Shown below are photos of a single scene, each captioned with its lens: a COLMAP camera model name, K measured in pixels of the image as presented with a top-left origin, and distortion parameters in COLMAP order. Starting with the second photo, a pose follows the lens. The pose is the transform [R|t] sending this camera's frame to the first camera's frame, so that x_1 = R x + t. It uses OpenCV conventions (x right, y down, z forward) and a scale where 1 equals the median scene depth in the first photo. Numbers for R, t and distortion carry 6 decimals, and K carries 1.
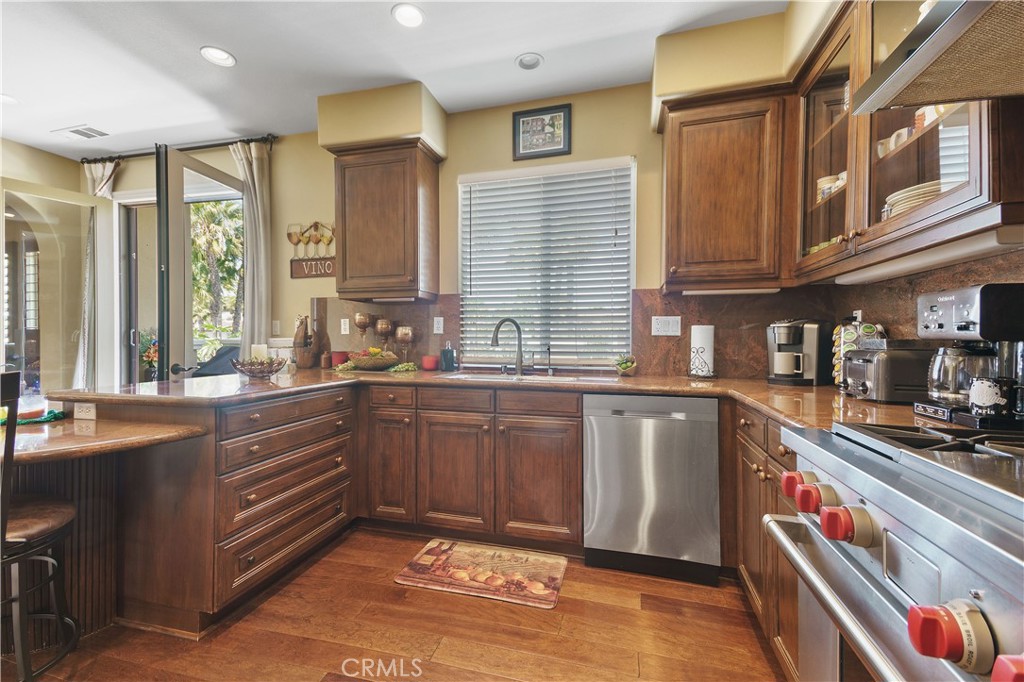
lens RADIAL K [[432.1, 0, 502.0], [0, 432.1, 338.4], [0, 0, 1]] dist [0.026823, -0.014300]
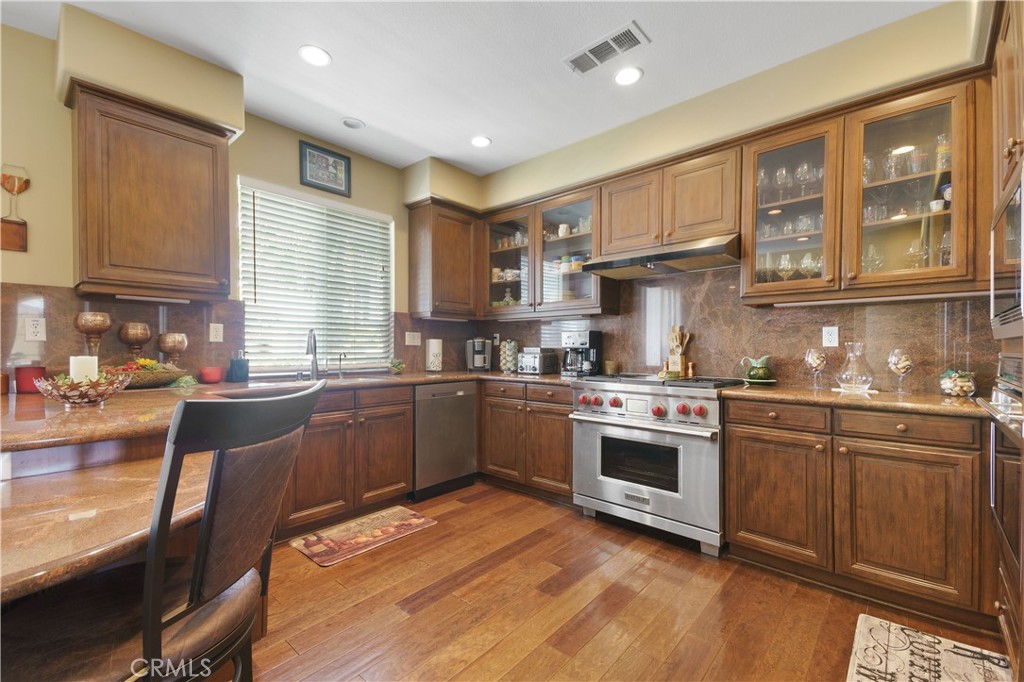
lens RADIAL K [[432.1, 0, 502.0], [0, 432.1, 338.4], [0, 0, 1]] dist [0.026823, -0.014300]
pose [[0.438483, 0.019198, 0.898535, -0.925780], [-0.002526, 0.999794, -0.020129, -0.001980], [-0.898736, 0.006557, 0.438441, 0.090688]]
